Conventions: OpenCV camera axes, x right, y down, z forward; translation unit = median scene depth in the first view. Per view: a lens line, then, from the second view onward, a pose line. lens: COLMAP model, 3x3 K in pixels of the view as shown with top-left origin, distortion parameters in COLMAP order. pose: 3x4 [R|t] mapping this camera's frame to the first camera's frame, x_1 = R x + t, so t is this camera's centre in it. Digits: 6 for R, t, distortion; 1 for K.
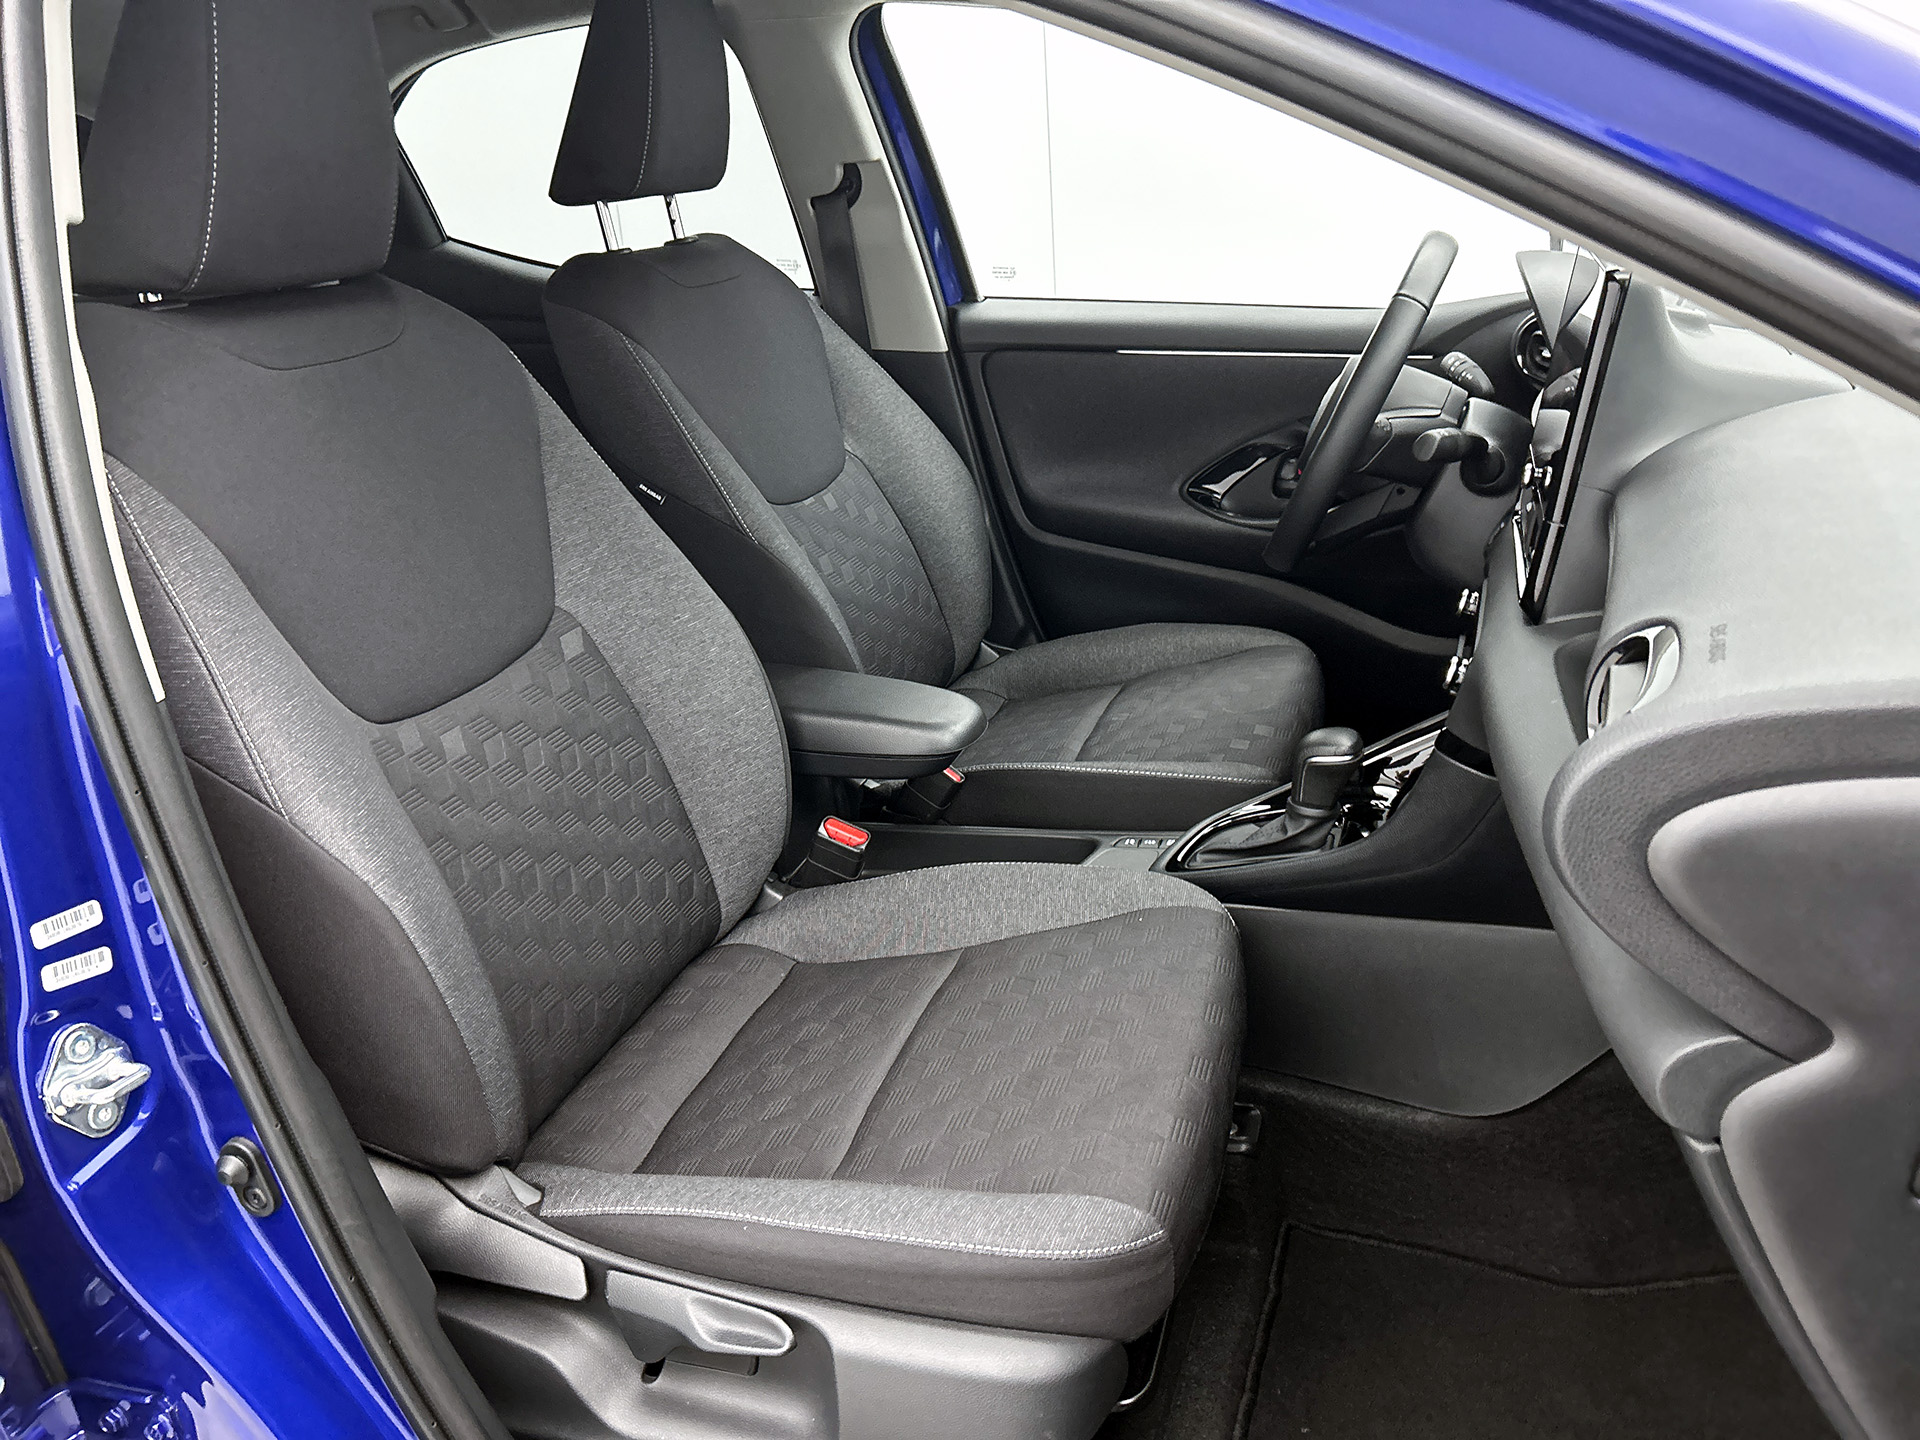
lens RADIAL K [[1484.0, 0, 965.1], [0, 1484.0, 723.2], [0, 0, 1]] dist [0.029527, -0.034114]
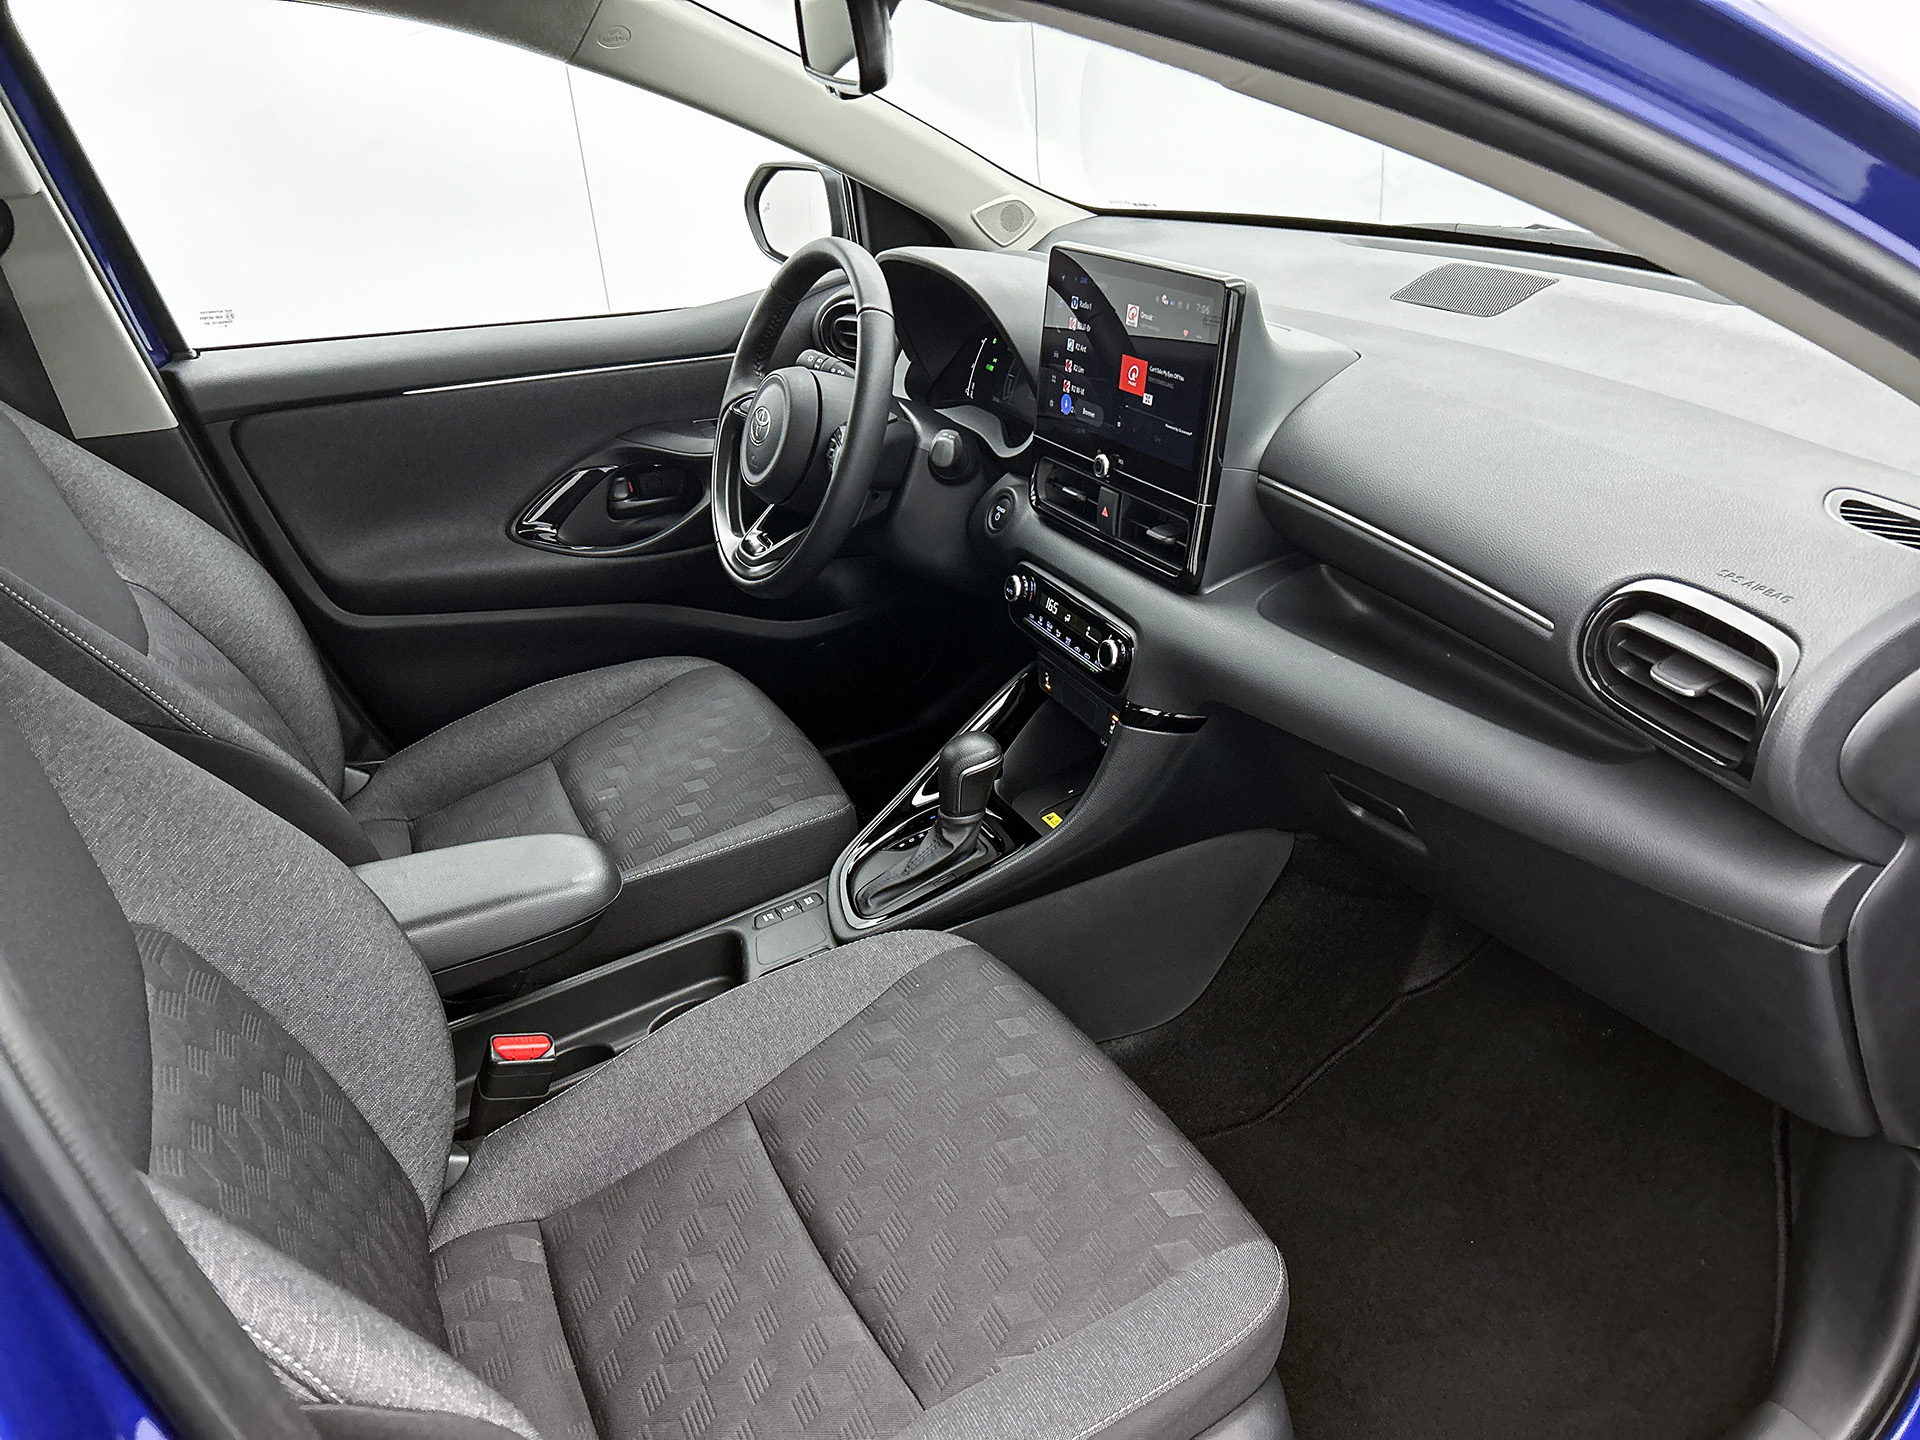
lens RADIAL K [[1484.0, 0, 968.4], [0, 1484.0, 672.3], [0, 0, 1]] dist [0.029527, -0.034114]
pose [[0.673957, -0.281818, 0.682906, -0.314607], [0.270169, 0.954371, 0.127215, -0.119490], [-0.687598, 0.098763, 0.719344, 0.175589]]
